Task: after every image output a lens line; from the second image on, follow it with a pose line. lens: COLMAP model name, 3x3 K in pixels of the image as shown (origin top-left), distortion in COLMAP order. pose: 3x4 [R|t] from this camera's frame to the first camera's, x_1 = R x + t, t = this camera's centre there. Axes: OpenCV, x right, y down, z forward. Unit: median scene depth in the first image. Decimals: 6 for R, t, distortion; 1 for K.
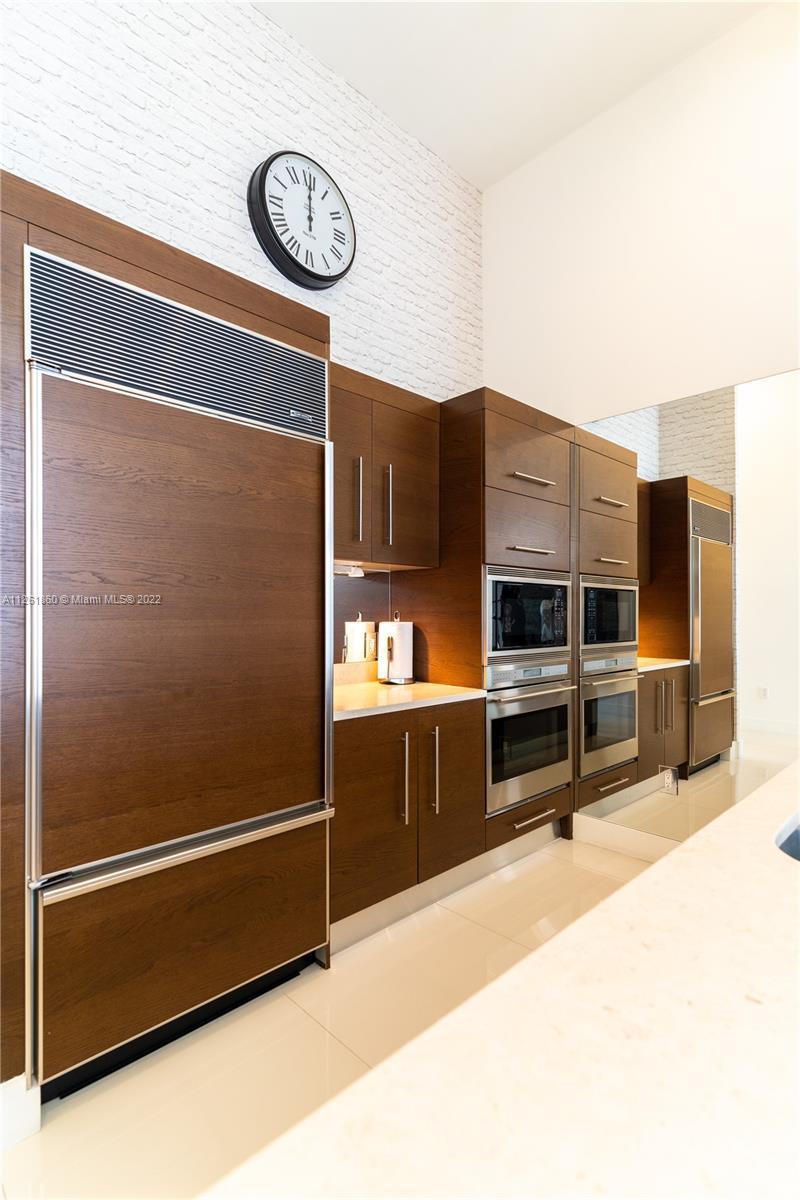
lens RADIAL K [[576.6, 0, 391.0], [0, 576.6, 611.1], [0, 0, 1]] dist [0.003033, 0.000379]
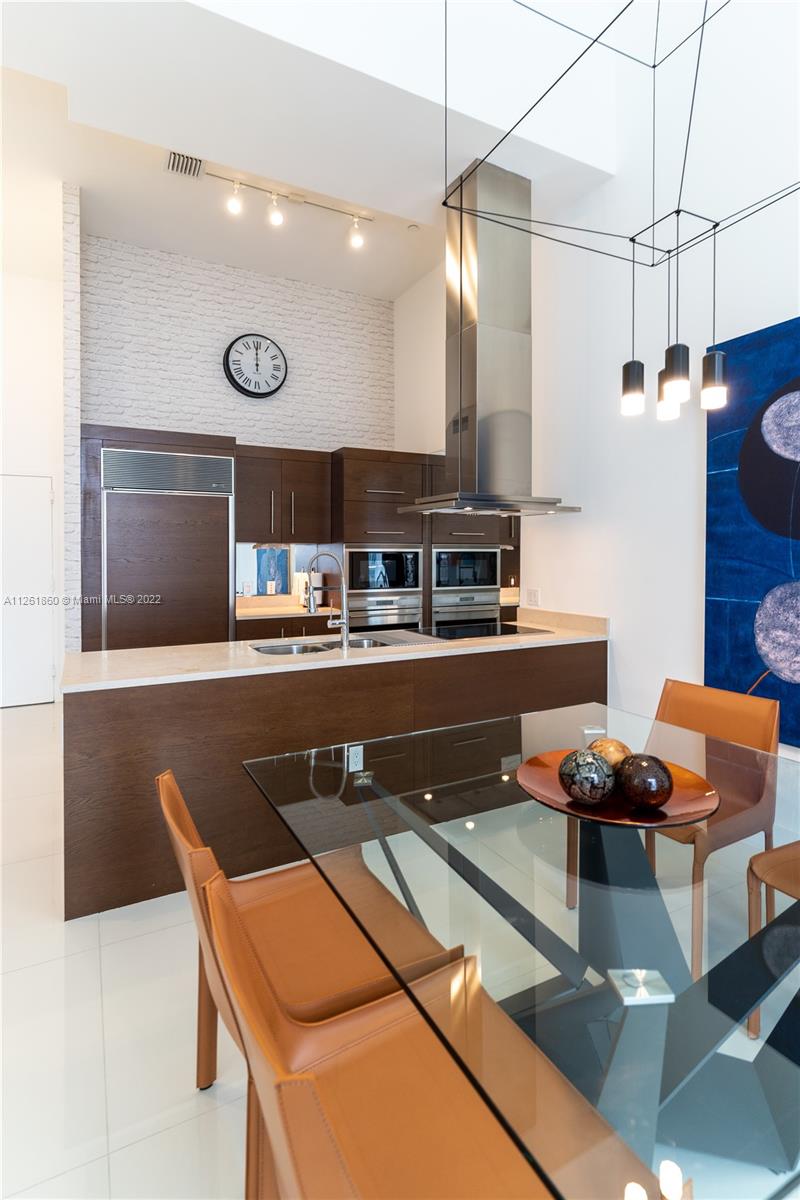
lens RADIAL K [[601.1, 0, 418.6], [0, 601.1, 554.5], [0, 0, 1]] dist [0.001616, 0.000305]
pose [[0.966445, -0.000741, -0.256872, 0.867354], [0.002821, 0.999966, 0.007729, -0.056646], [0.256857, -0.008195, 0.966415, -0.783146]]
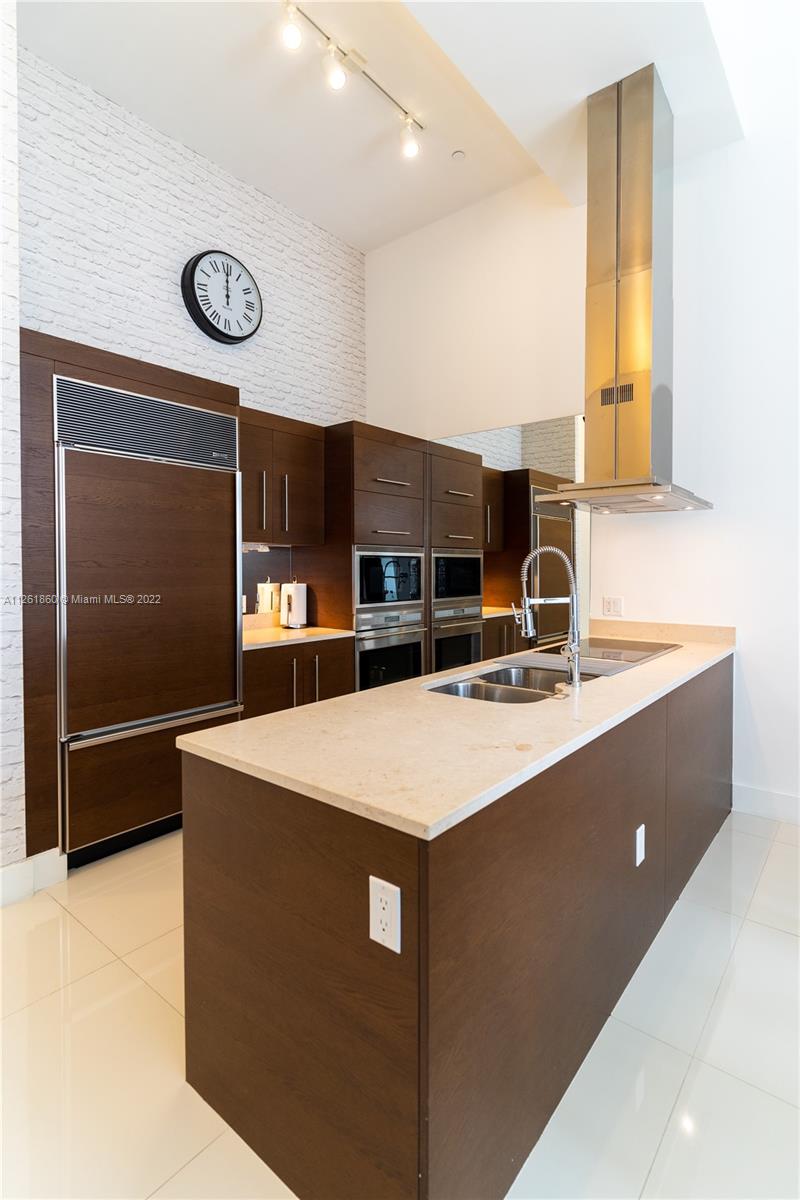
lens RADIAL K [[584.6, 0, 404.1], [0, 584.6, 573.7], [0, 0, 1]] dist [-0.000208, 0.000324]
pose [[0.991173, -0.003140, 0.132540, 0.090310], [0.000734, 0.999834, 0.018199, -0.032708], [-0.132575, -0.017941, 0.991011, -0.454196]]
